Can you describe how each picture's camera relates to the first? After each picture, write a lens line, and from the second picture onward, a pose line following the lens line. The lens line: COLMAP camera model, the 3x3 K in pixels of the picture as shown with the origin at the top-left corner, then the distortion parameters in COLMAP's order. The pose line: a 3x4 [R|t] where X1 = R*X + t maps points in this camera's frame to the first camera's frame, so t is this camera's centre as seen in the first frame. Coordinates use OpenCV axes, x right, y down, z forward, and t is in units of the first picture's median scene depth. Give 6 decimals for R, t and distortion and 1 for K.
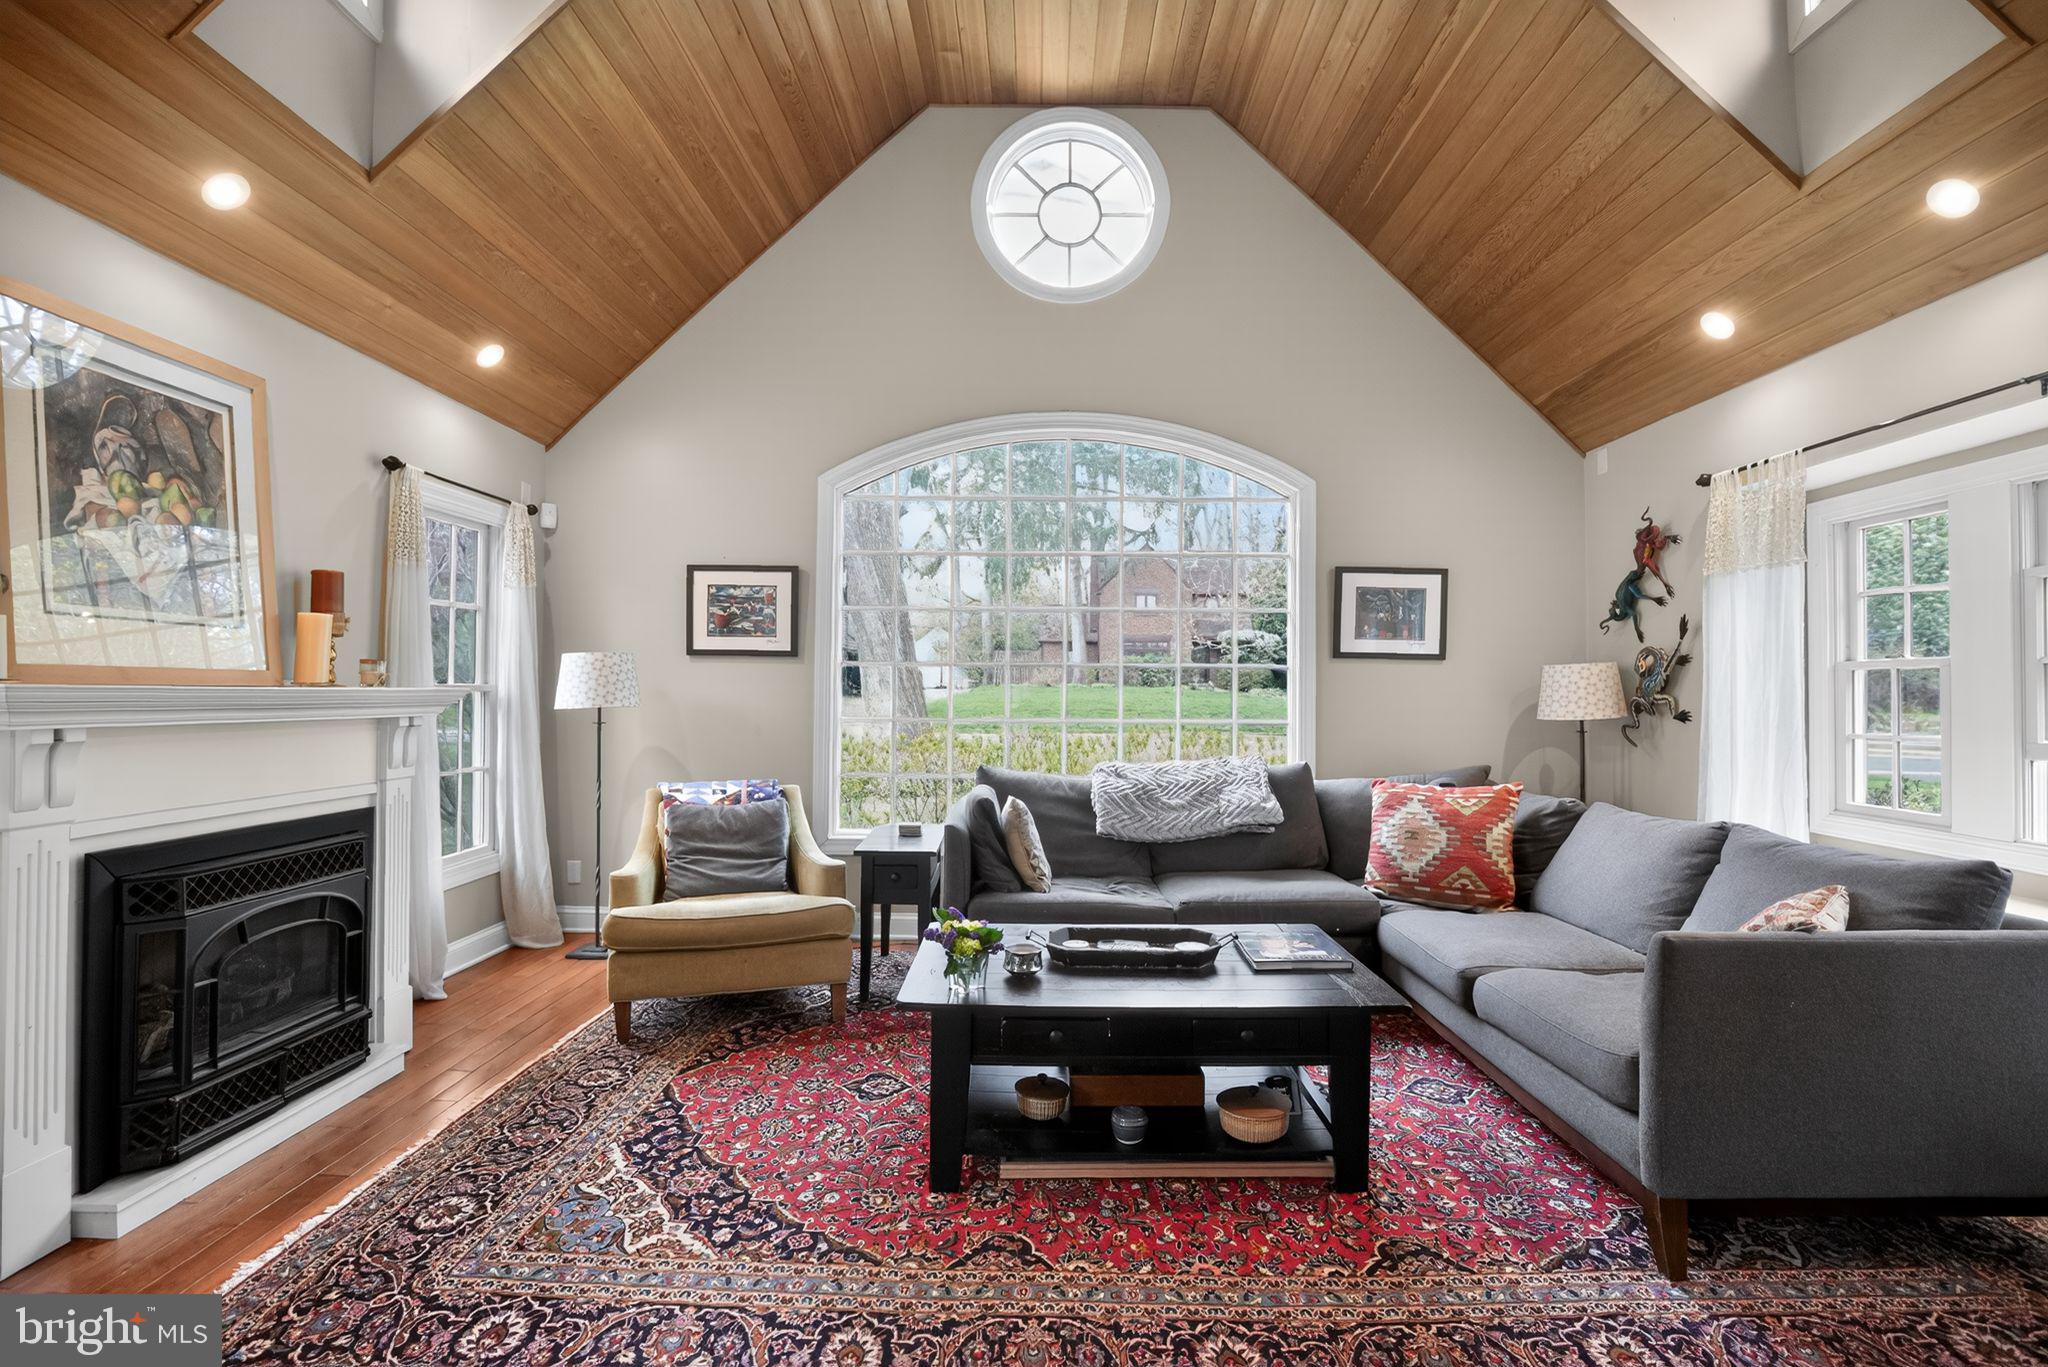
lens RADIAL K [[949.8, 0, 1034.6], [0, 949.8, 671.4], [0, 0, 1]] dist [-0.025107, 0.000900]
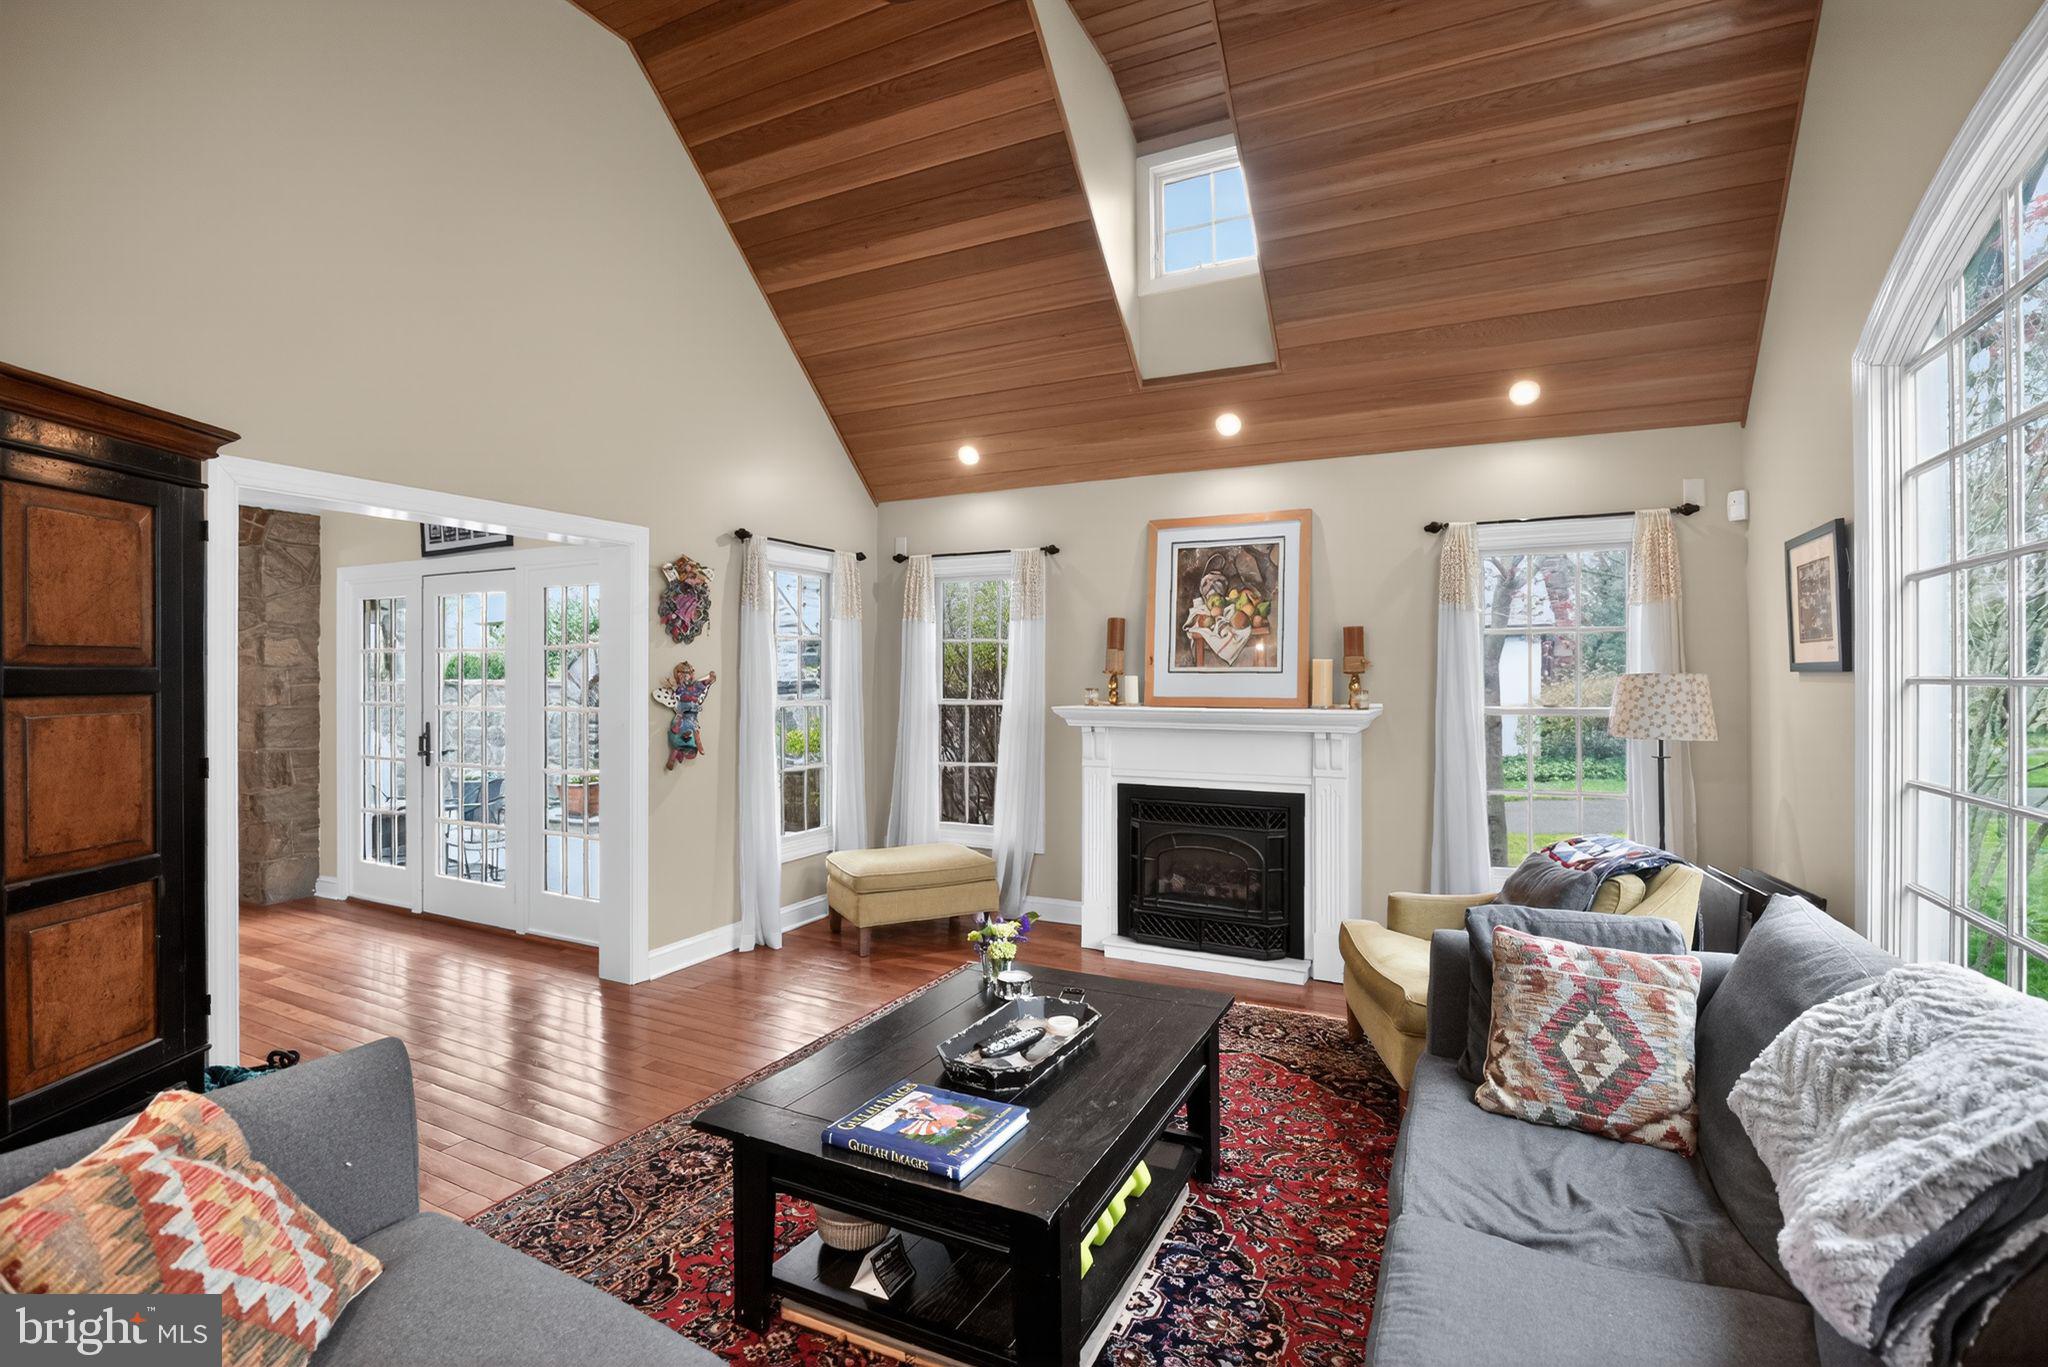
lens RADIAL K [[956.9, 0, 1025.1], [0, 956.9, 693.0], [0, 0, 1]] dist [-0.019598, -0.000156]
pose [[-0.451174, 0.004562, -0.892424, 0.928594], [0.013651, 0.999905, -0.001790, -0.015320], [0.892332, -0.012990, -0.451194, 1.510427]]
